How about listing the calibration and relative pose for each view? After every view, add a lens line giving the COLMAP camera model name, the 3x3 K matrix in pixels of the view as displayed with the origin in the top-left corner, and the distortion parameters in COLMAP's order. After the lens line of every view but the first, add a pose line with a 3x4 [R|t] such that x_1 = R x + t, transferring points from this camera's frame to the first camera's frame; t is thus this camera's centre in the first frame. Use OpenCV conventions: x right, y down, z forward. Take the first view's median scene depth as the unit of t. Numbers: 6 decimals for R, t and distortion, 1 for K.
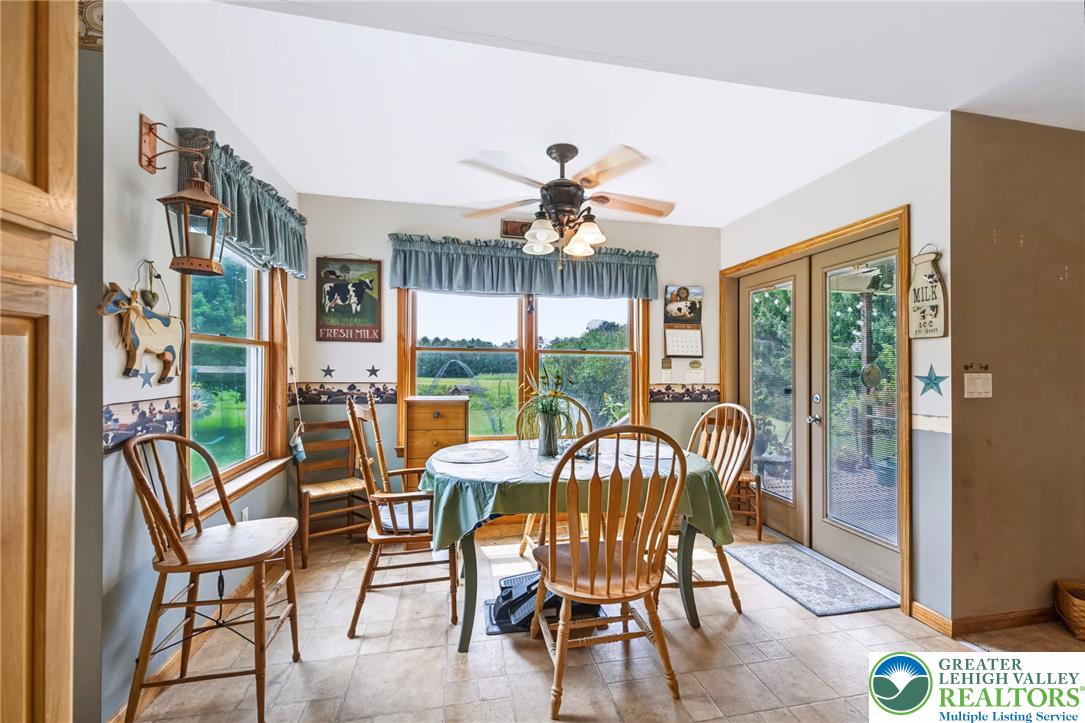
lens RADIAL K [[450.4, 0, 543.6], [0, 450.4, 363.6], [0, 0, 1]] dist [-0.009960, -0.000419]
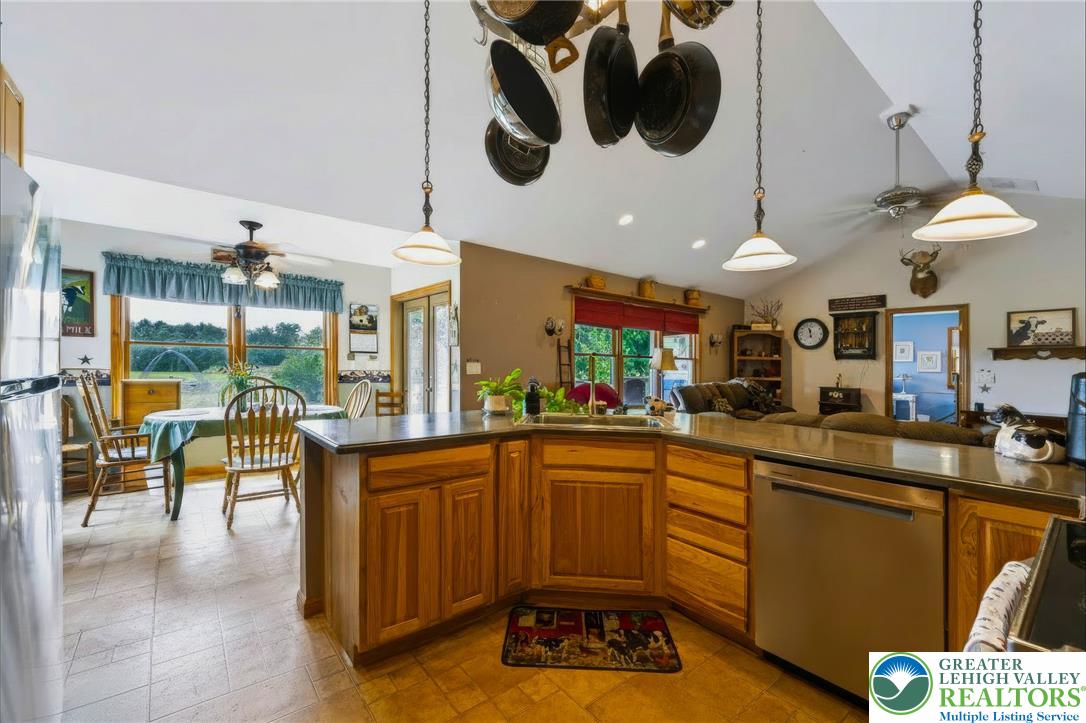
lens RADIAL K [[450.8, 0, 548.1], [0, 450.8, 369.7], [0, 0, 1]] dist [-0.009960, -0.000419]
pose [[0.877295, -0.001334, 0.479950, 0.152927], [-0.012003, 0.999622, 0.024719, -0.002213], [-0.479802, -0.027447, 0.876948, -0.698992]]
